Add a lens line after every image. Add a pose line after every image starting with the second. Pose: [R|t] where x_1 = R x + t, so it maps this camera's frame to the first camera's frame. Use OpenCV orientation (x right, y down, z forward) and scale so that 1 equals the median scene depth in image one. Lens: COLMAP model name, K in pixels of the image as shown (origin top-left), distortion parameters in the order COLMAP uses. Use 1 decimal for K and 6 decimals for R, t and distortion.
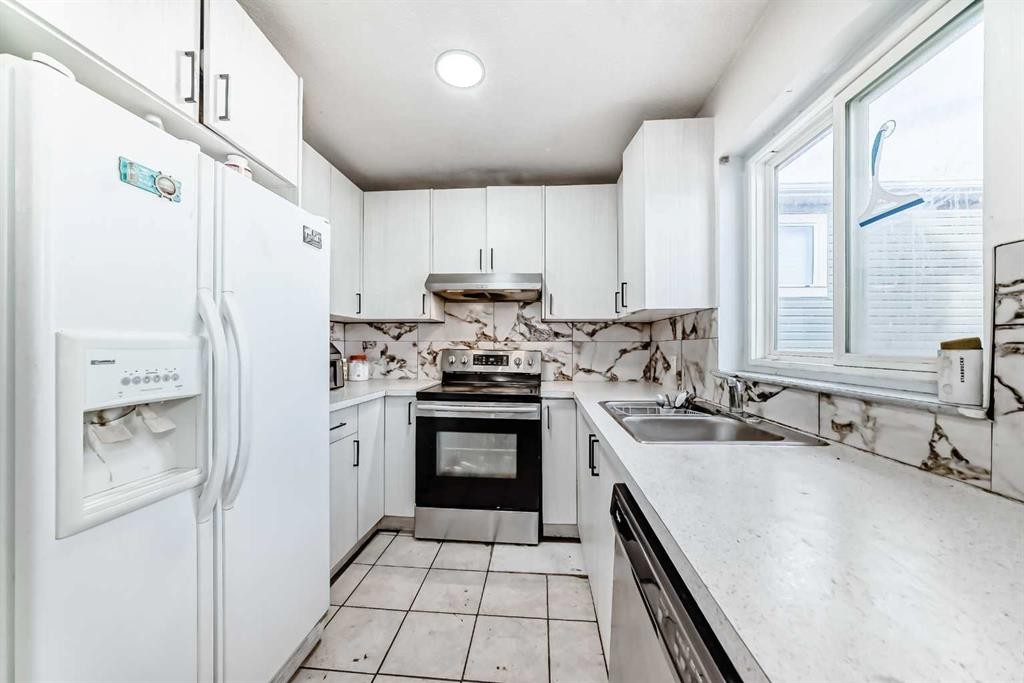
lens RADIAL K [[360.9, 0, 520.4], [0, 360.9, 358.2], [0, 0, 1]] dist [-0.020067, 0.002833]
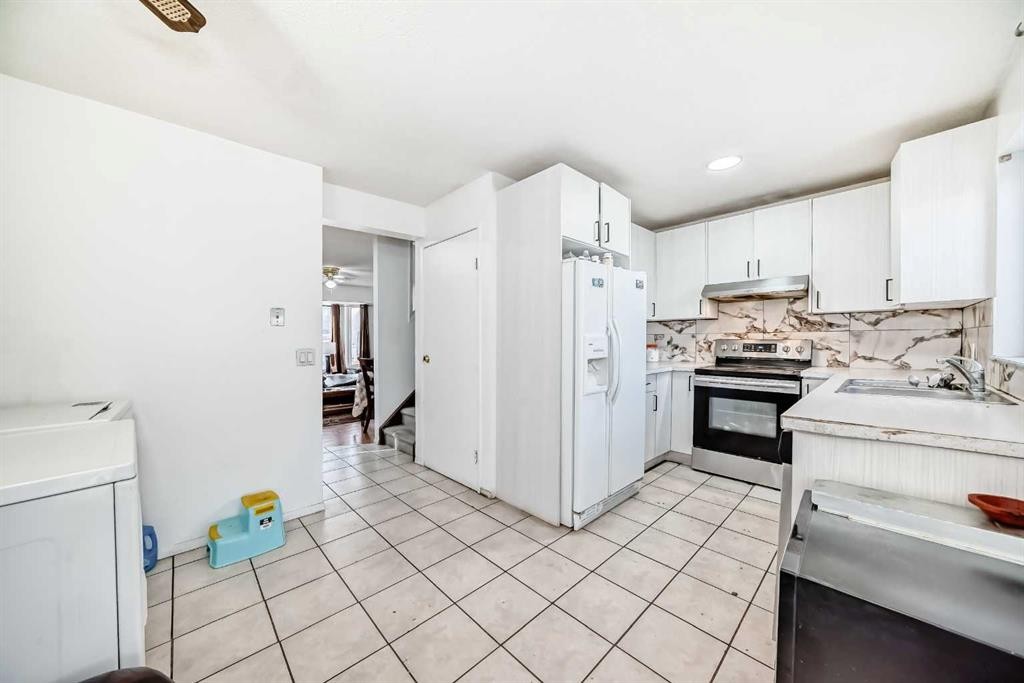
lens RADIAL K [[360.9, 0, 511.5], [0, 360.9, 350.1], [0, 0, 1]] dist [-0.020067, 0.002833]
pose [[0.731509, 0.007530, -0.681790, 0.140054], [-0.006601, 0.999970, 0.003962, 0.014507], [0.681800, 0.001602, 0.731537, -0.501487]]
